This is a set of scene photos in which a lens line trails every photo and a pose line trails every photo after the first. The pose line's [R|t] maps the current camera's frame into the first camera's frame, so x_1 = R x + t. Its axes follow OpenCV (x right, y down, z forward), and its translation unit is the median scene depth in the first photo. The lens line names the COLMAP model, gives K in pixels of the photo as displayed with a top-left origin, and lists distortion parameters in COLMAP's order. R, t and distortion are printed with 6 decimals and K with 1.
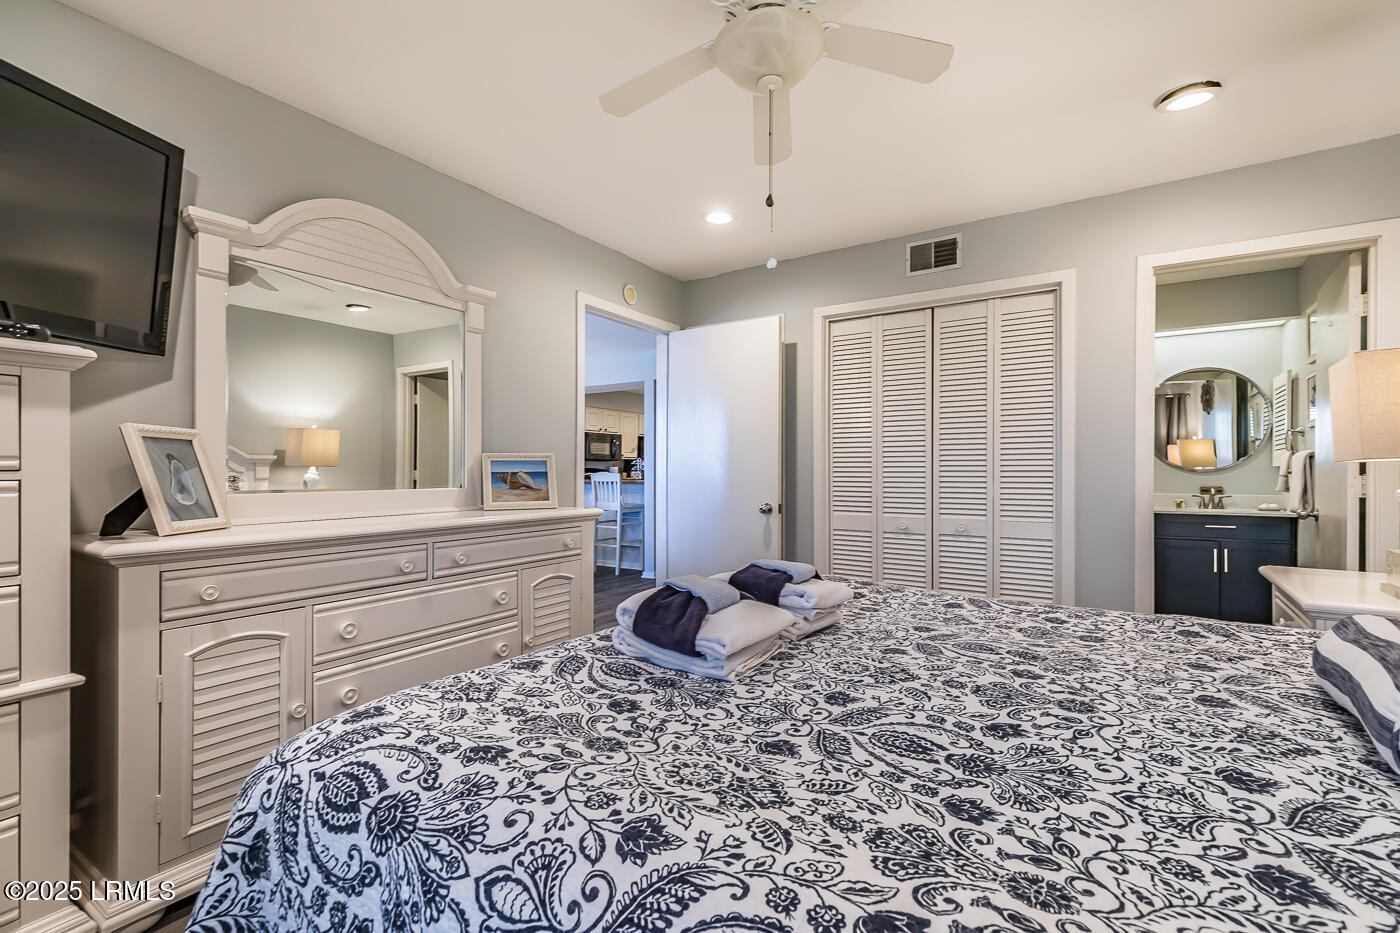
lens RADIAL K [[624.0, 0, 700.1], [0, 624.0, 471.0], [0, 0, 1]] dist [0.005239, -0.002637]
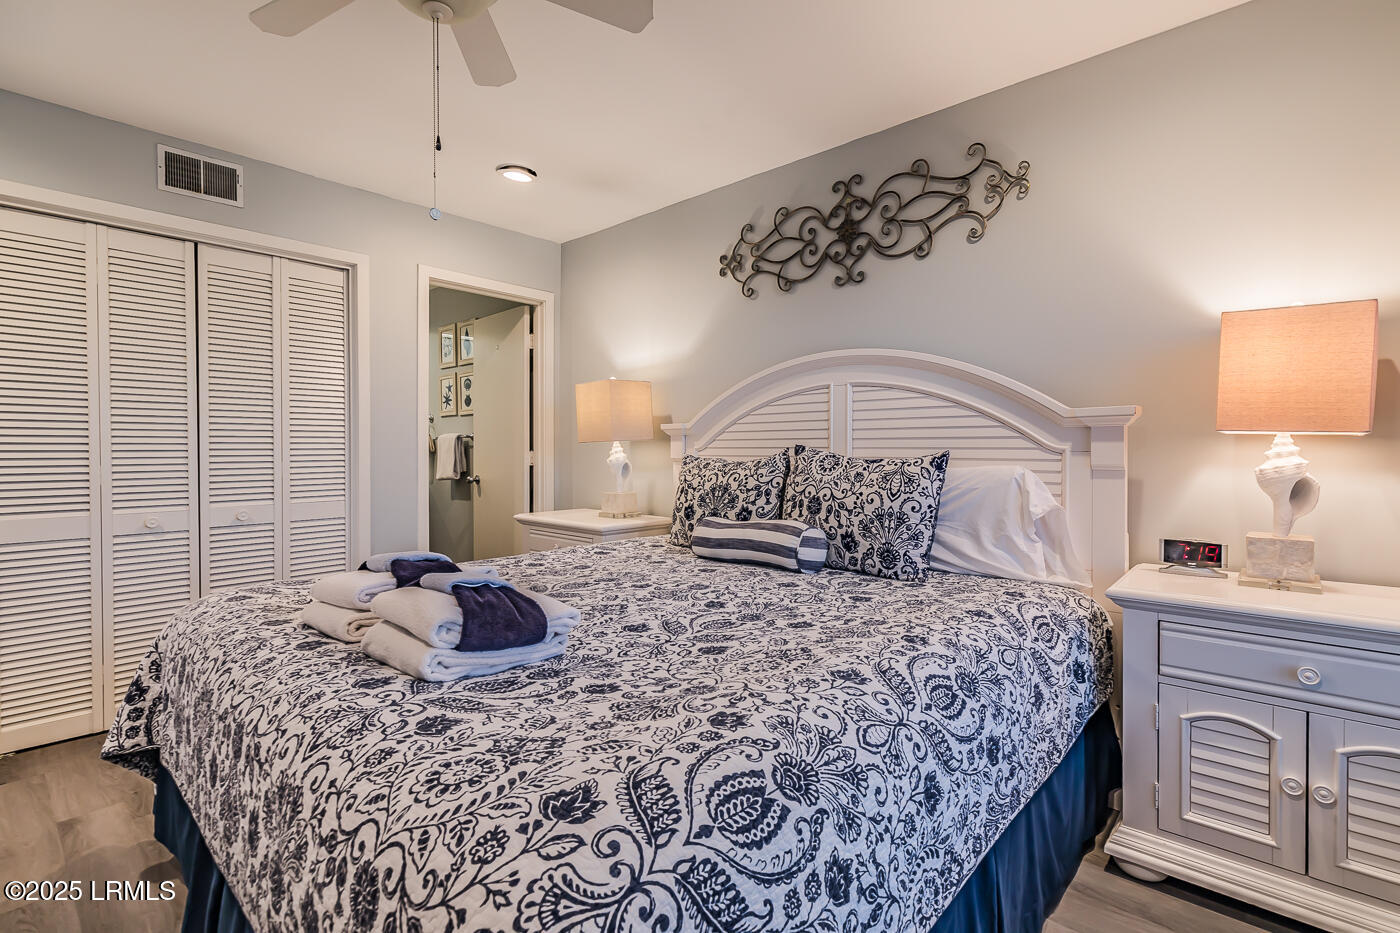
lens RADIAL K [[681.5, 0, 711.7], [0, 681.5, 457.5], [0, 0, 1]] dist [0.004743, 0.000875]
pose [[0.134234, -0.013422, 0.990859, -1.247405], [0.004796, 0.999905, 0.012895, 0.006483], [-0.990938, 0.003021, 0.134285, 0.752824]]
